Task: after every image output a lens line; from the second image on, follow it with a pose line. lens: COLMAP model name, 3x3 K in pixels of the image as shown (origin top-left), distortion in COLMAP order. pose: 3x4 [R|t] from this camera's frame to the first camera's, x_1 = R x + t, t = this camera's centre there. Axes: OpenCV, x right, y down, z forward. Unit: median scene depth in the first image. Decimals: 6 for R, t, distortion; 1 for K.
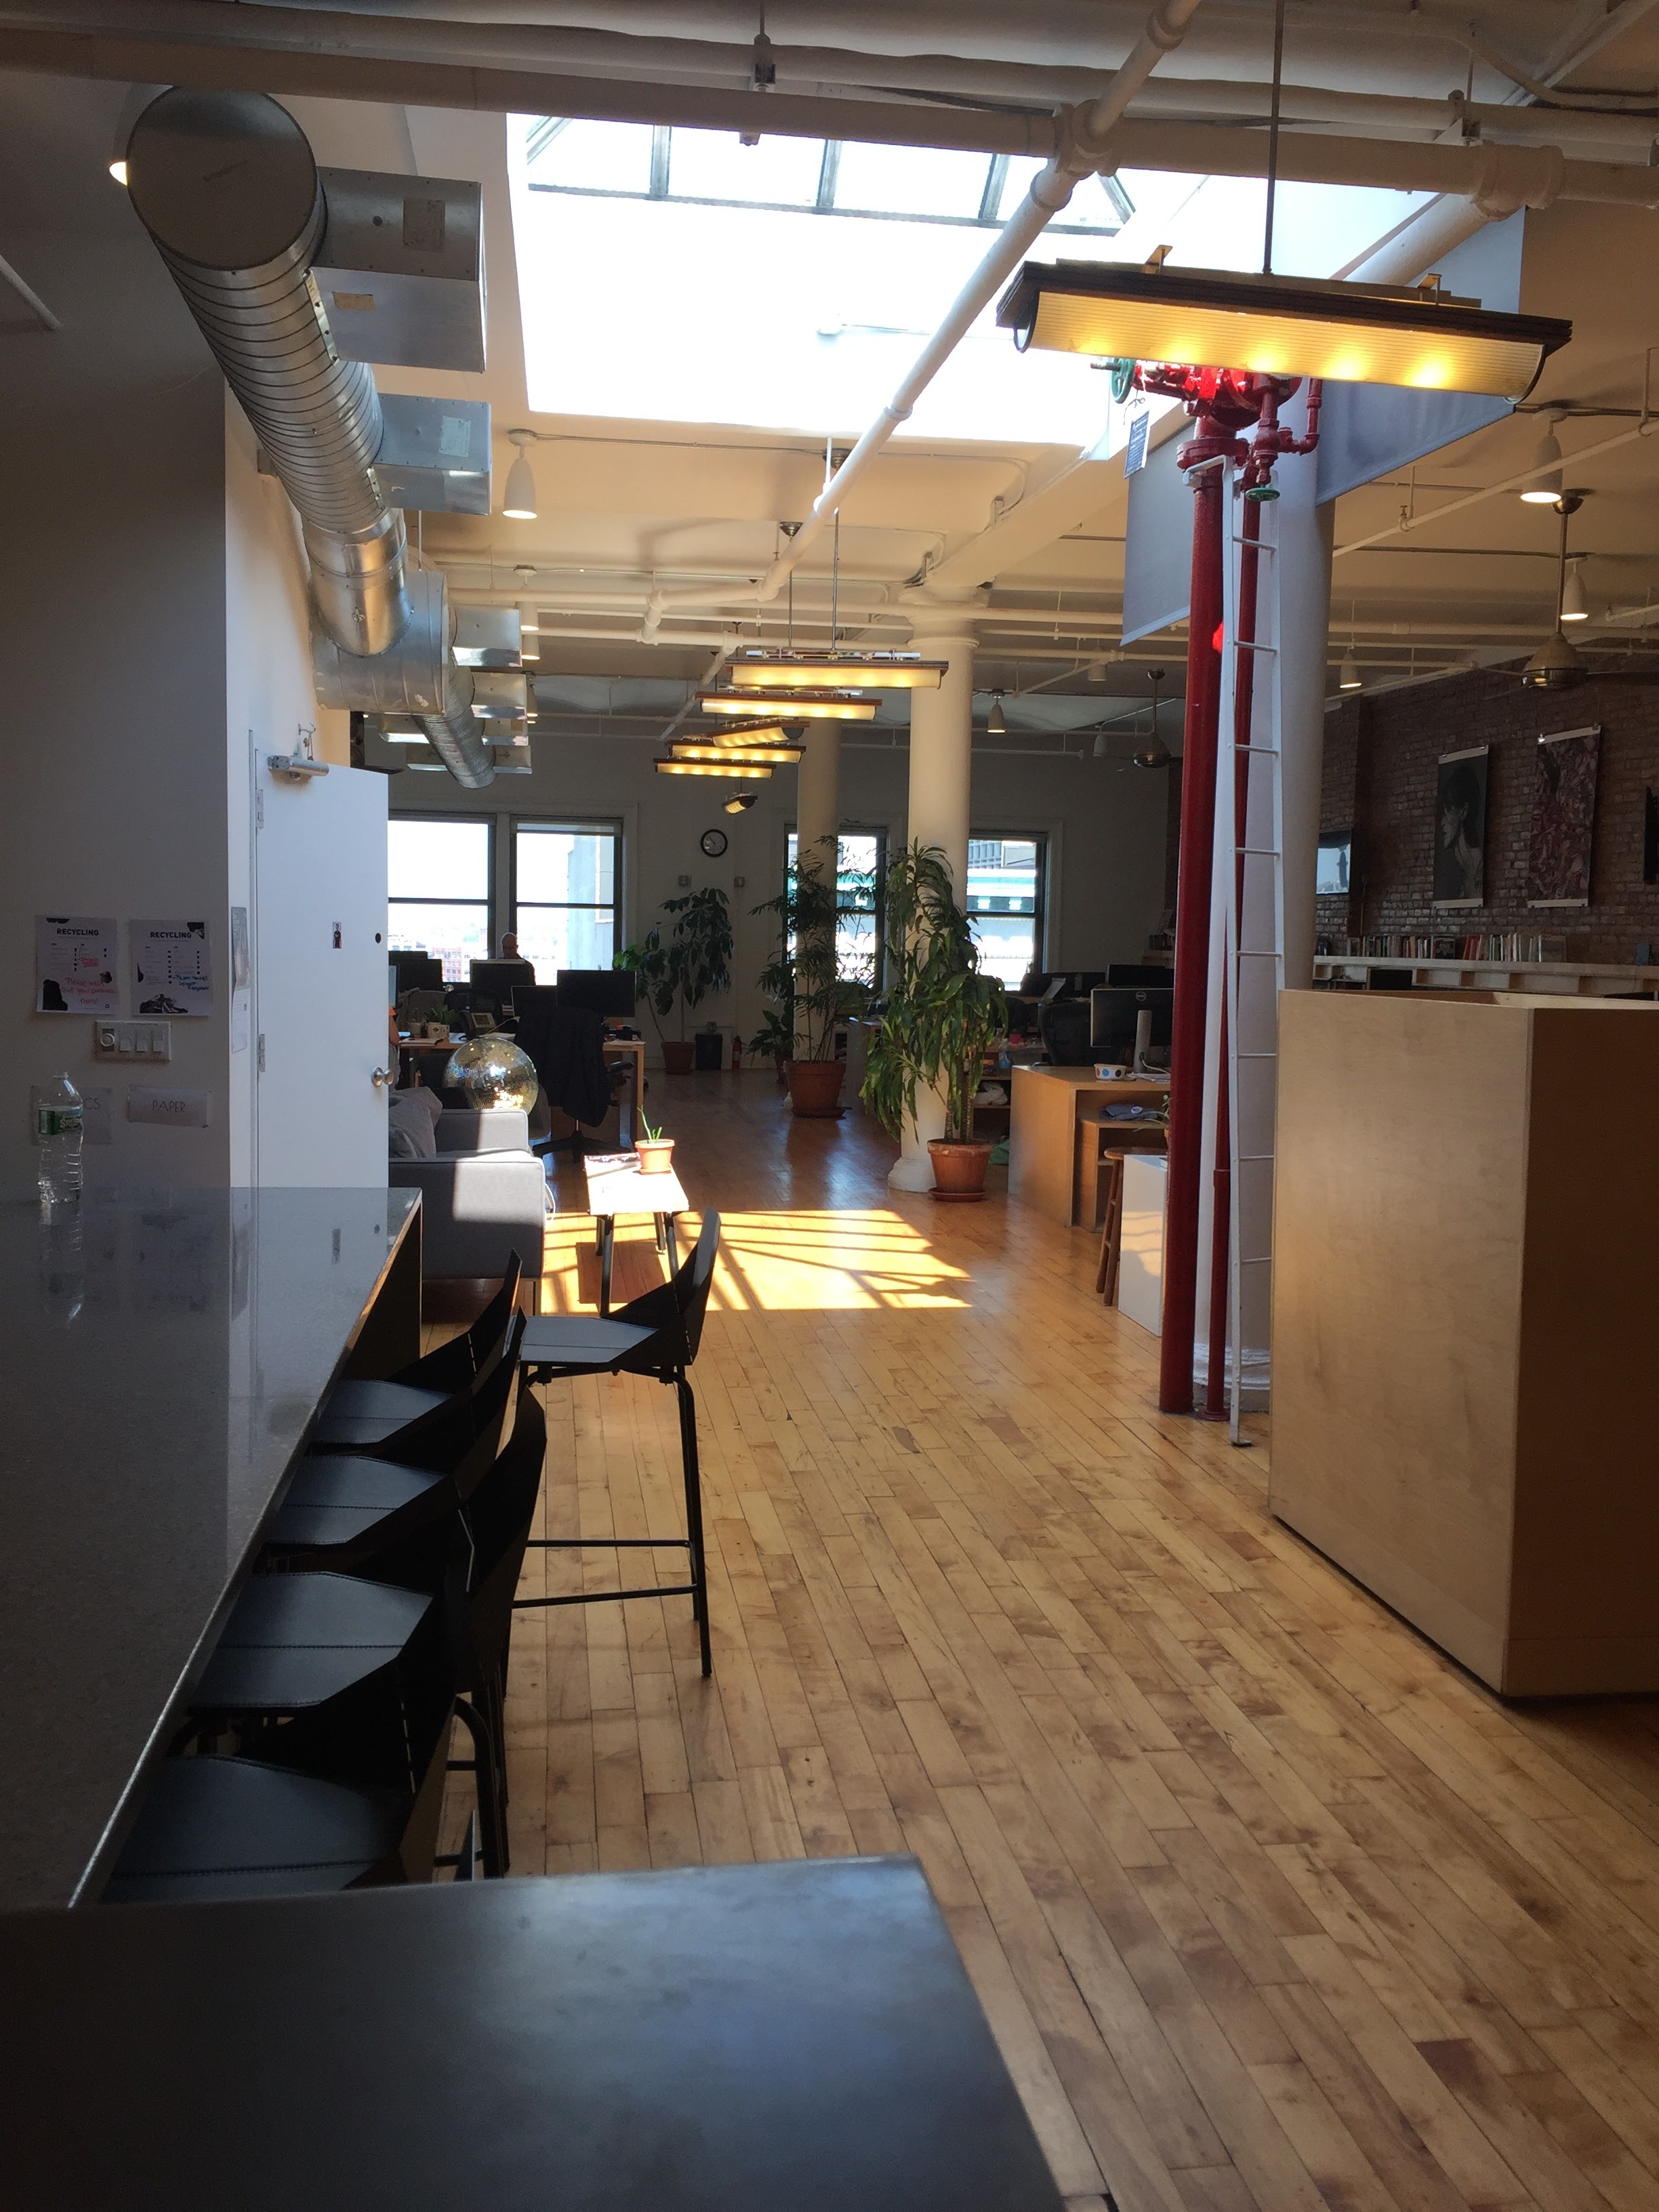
lens RADIAL K [[1879.8, 0, 821.3], [0, 1879.8, 1099.5], [0, 0, 1]] dist [0.075528, -0.101480]
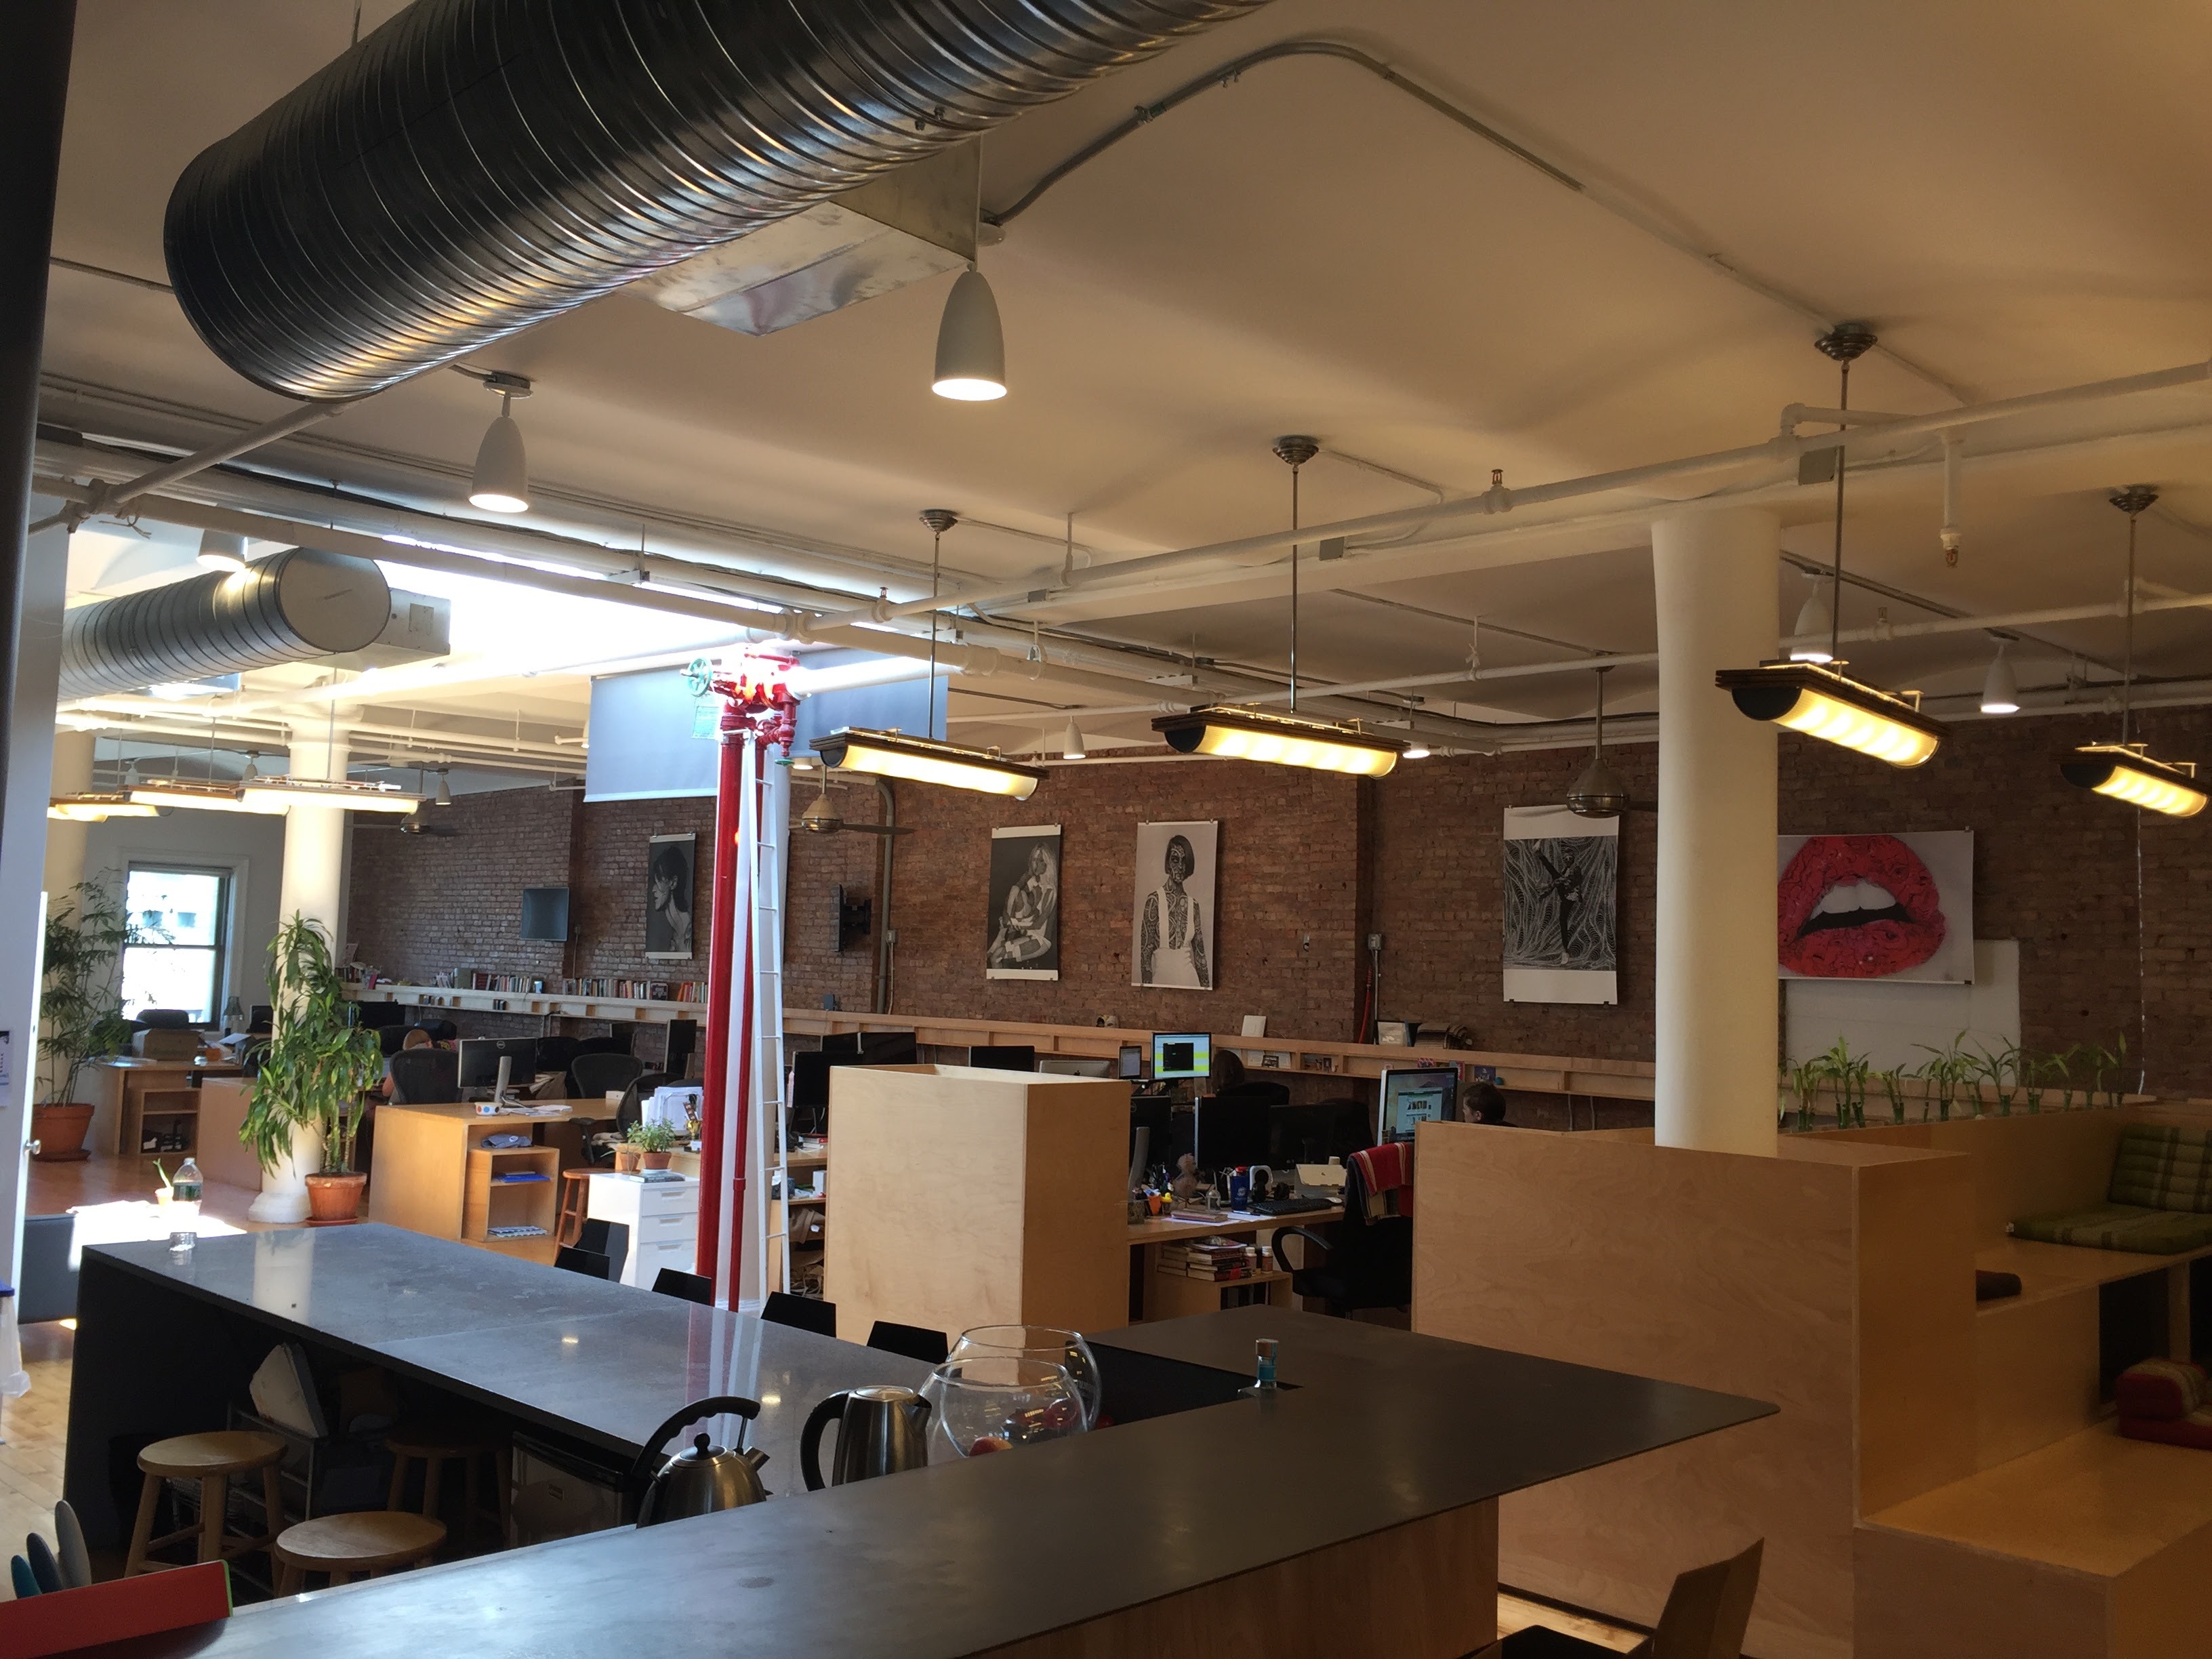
lens RADIAL K [[1879.8, 0, 1099.1], [0, 1879.8, 828.4], [0, 0, 1]] dist [0.075528, -0.101480]
pose [[0.798015, 0.048895, 0.600651, -0.219553], [0.038013, 0.990634, -0.131145, -0.014421], [-0.601438, 0.127489, 0.788682, -0.188238]]
